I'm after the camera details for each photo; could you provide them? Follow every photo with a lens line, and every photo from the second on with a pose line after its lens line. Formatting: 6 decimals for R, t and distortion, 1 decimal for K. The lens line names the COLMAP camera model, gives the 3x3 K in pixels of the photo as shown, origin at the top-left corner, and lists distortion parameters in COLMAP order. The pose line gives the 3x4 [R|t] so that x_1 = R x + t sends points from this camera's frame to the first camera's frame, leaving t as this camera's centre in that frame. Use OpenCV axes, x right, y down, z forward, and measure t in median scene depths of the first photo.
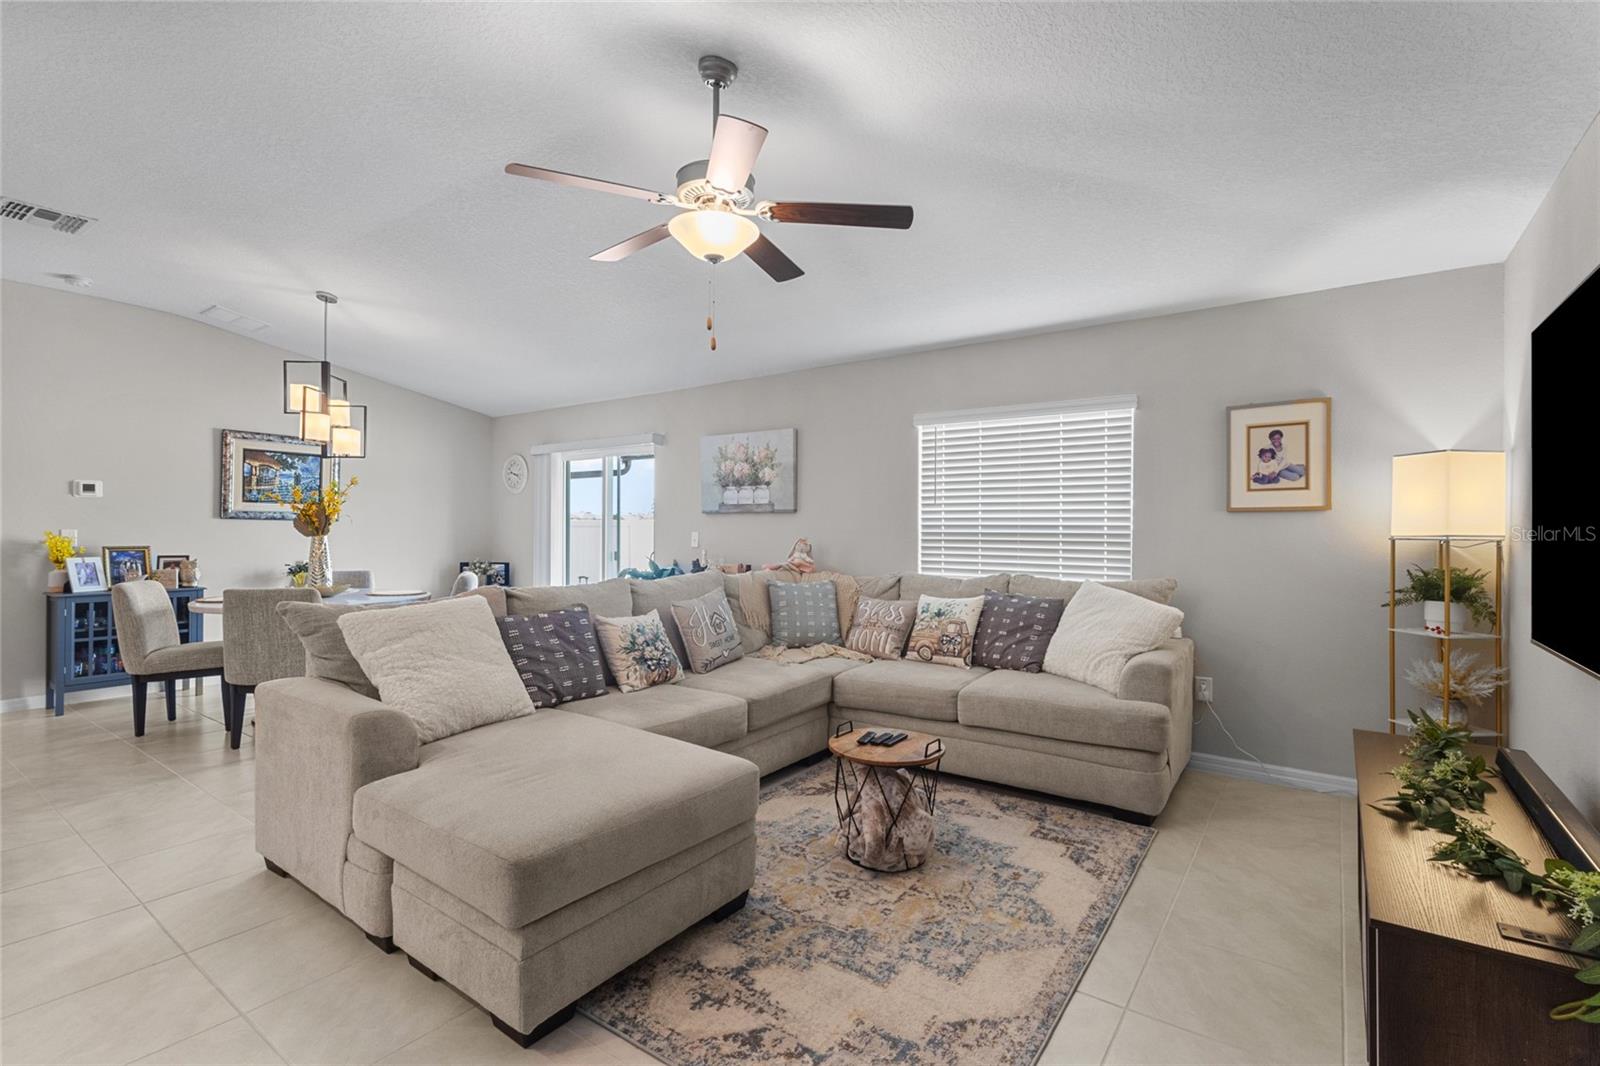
lens RADIAL K [[750.1, 0, 803.0], [0, 750.1, 533.5], [0, 0, 1]] dist [0.008145, 0.000216]
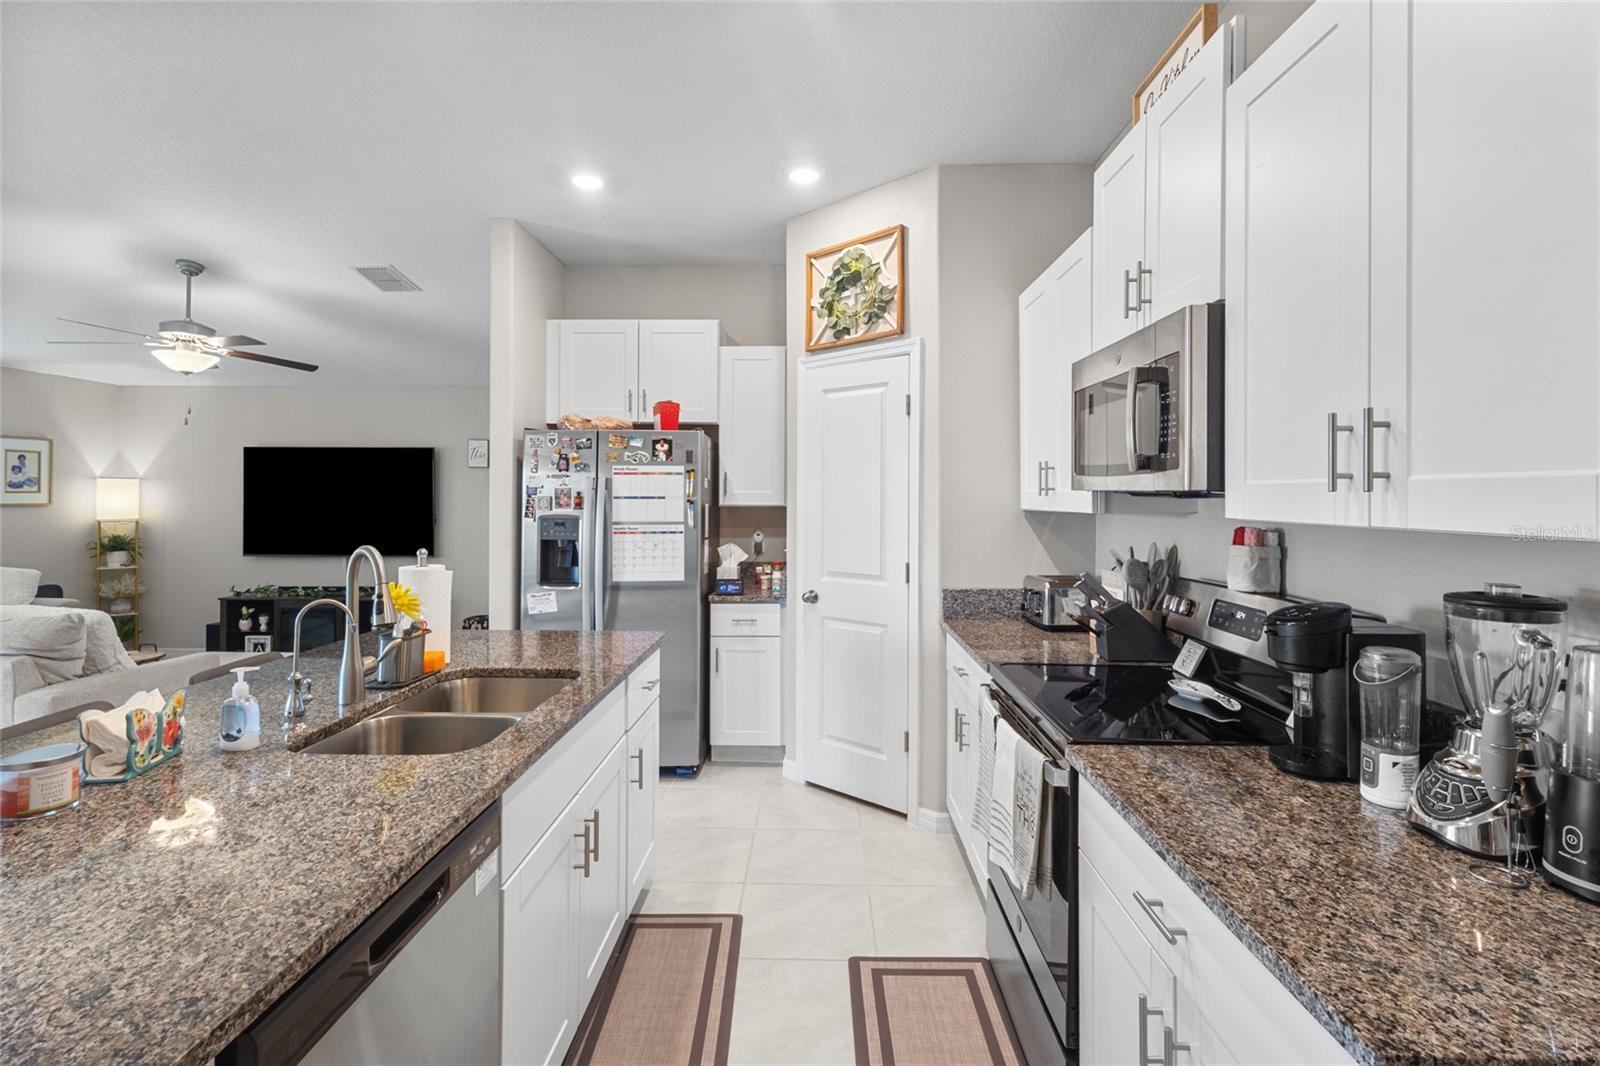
lens RADIAL K [[750.1, 0, 801.5], [0, 750.1, 498.8], [0, 0, 1]] dist [0.008145, 0.000216]
pose [[-0.570834, -0.006302, 0.821041, -1.160319], [-0.002967, 0.999980, 0.005612, -0.041772], [-0.821060, 0.000768, -0.570841, 0.404370]]
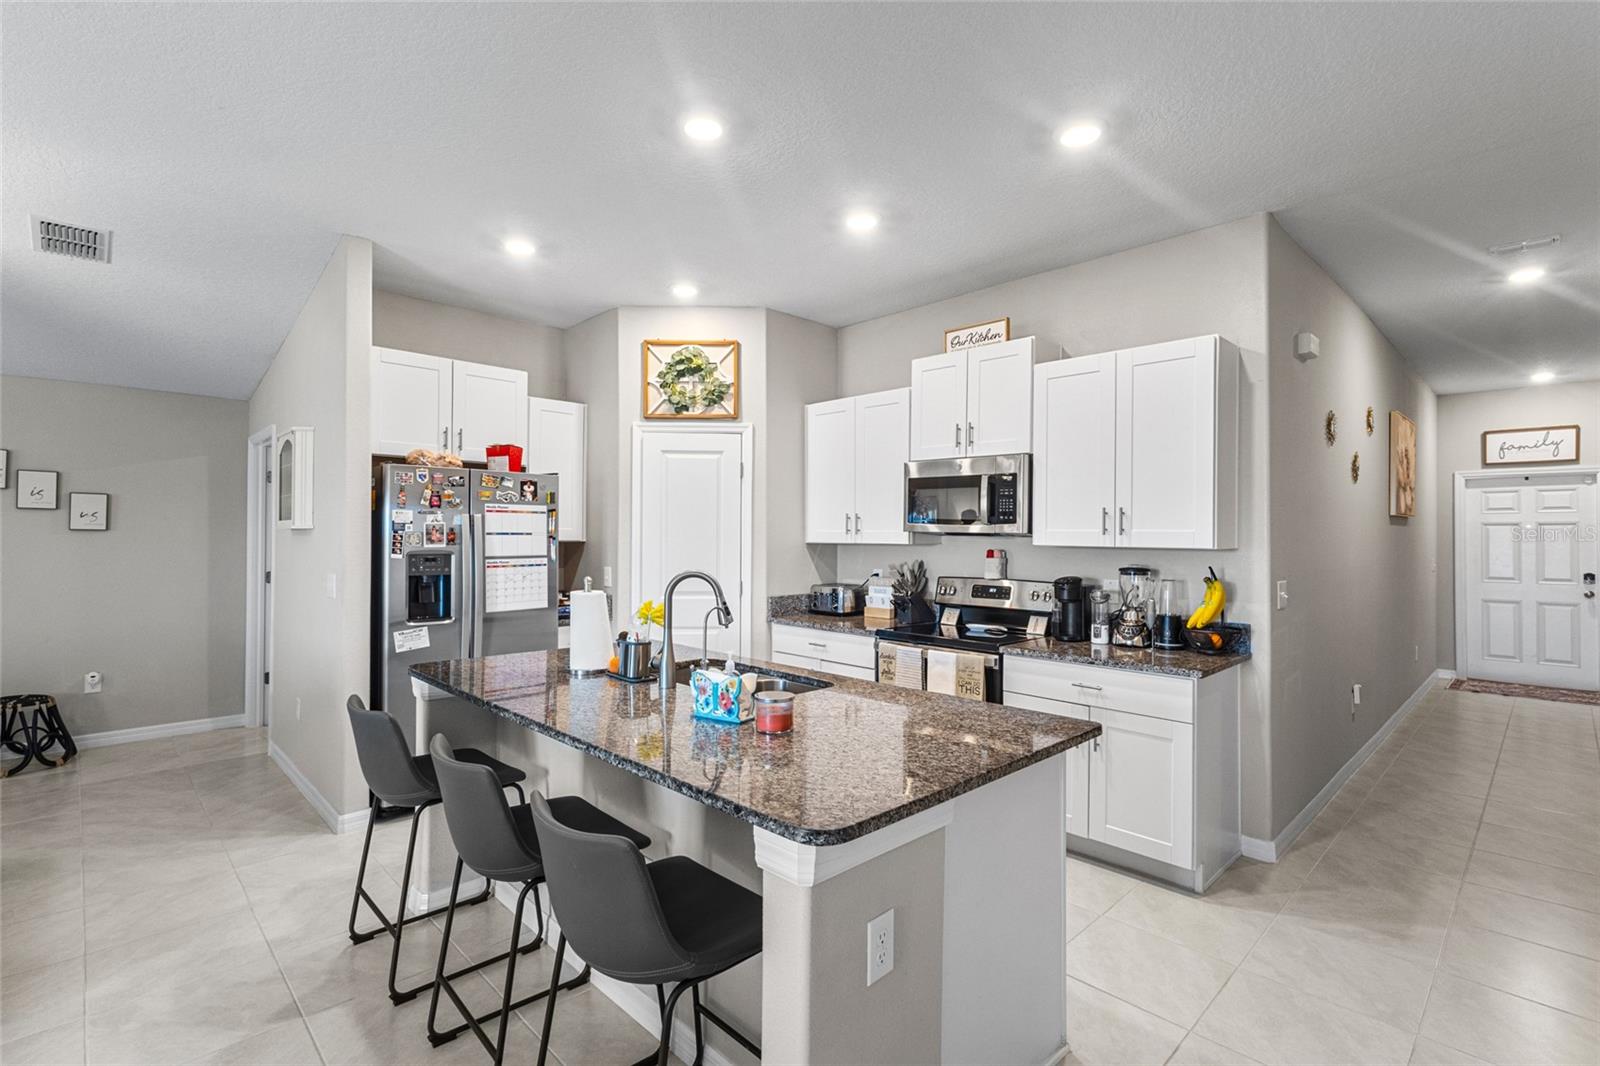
lens RADIAL K [[750.1, 0, 794.2], [0, 750.1, 532.9], [0, 0, 1]] dist [0.008145, 0.000216]
pose [[-0.985705, -0.009495, 0.168214, -0.893551], [-0.009789, 0.999952, -0.000918, -0.041392], [-0.168197, -0.002552, -0.985750, 0.862787]]
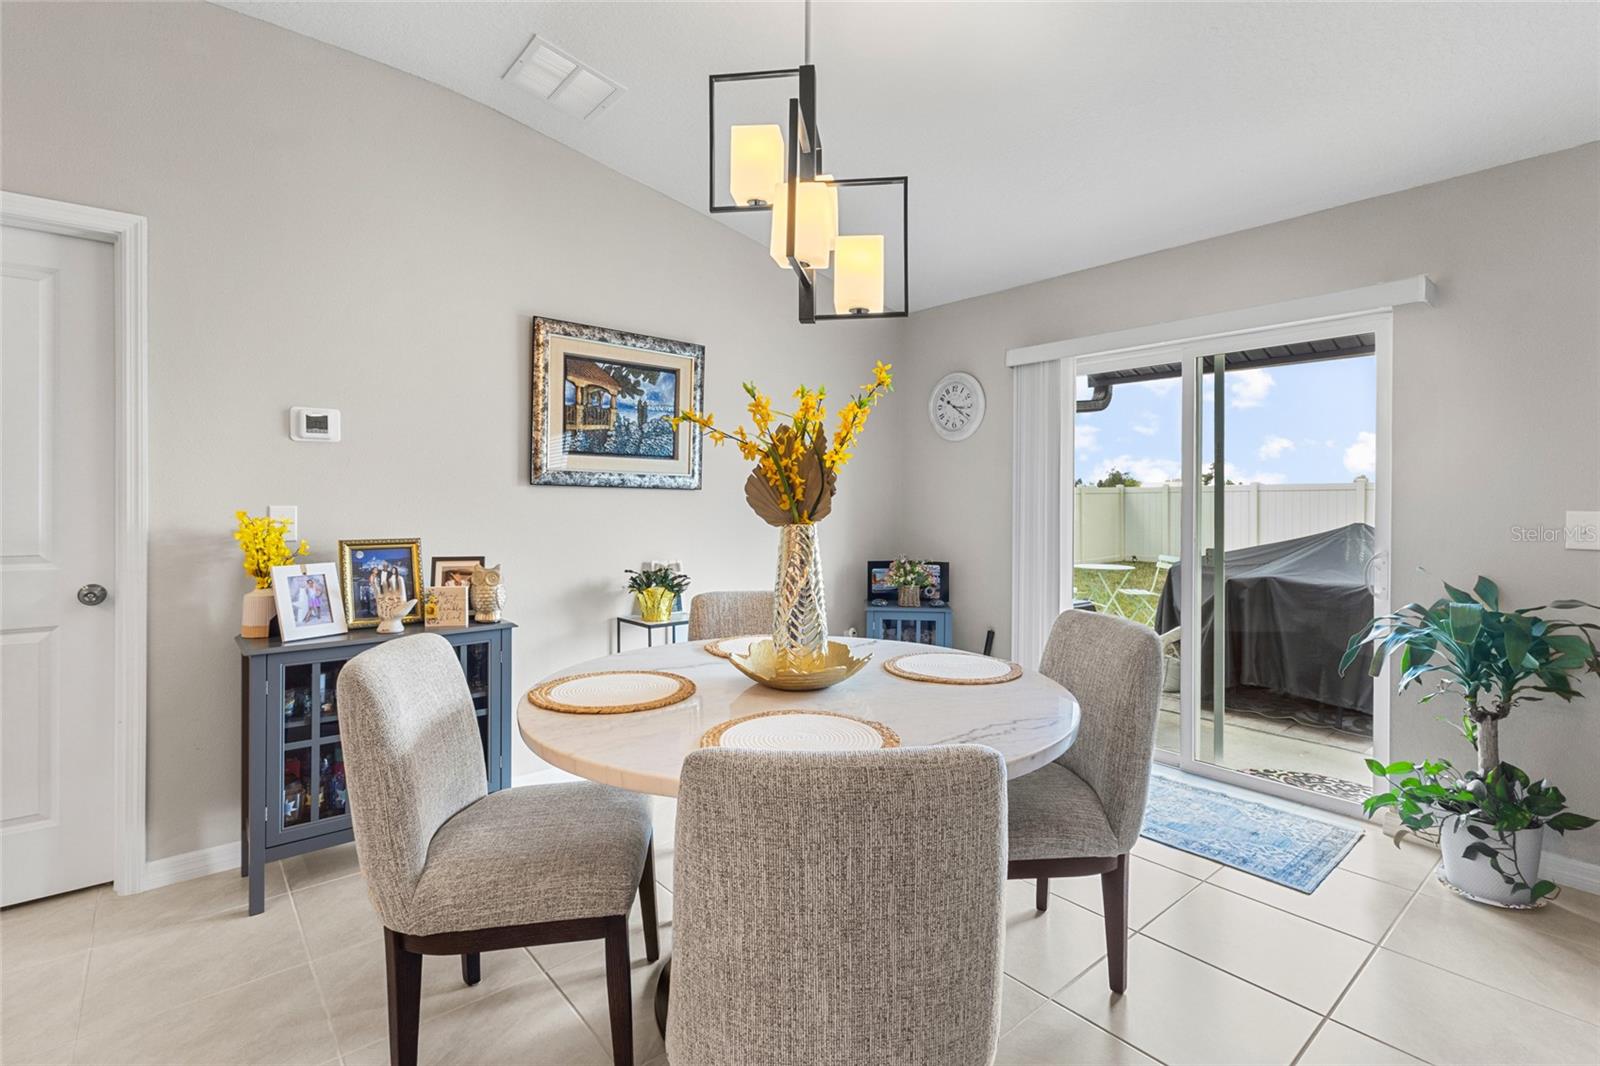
lens RADIAL K [[750.1, 0, 795.9], [0, 750.1, 510.8], [0, 0, 1]] dist [0.008145, 0.000216]
pose [[0.971765, 0.000767, -0.235952, -0.531263], [0.000792, 0.999978, 0.006512, -0.005179], [0.235951, -0.006515, 0.971743, 0.604335]]
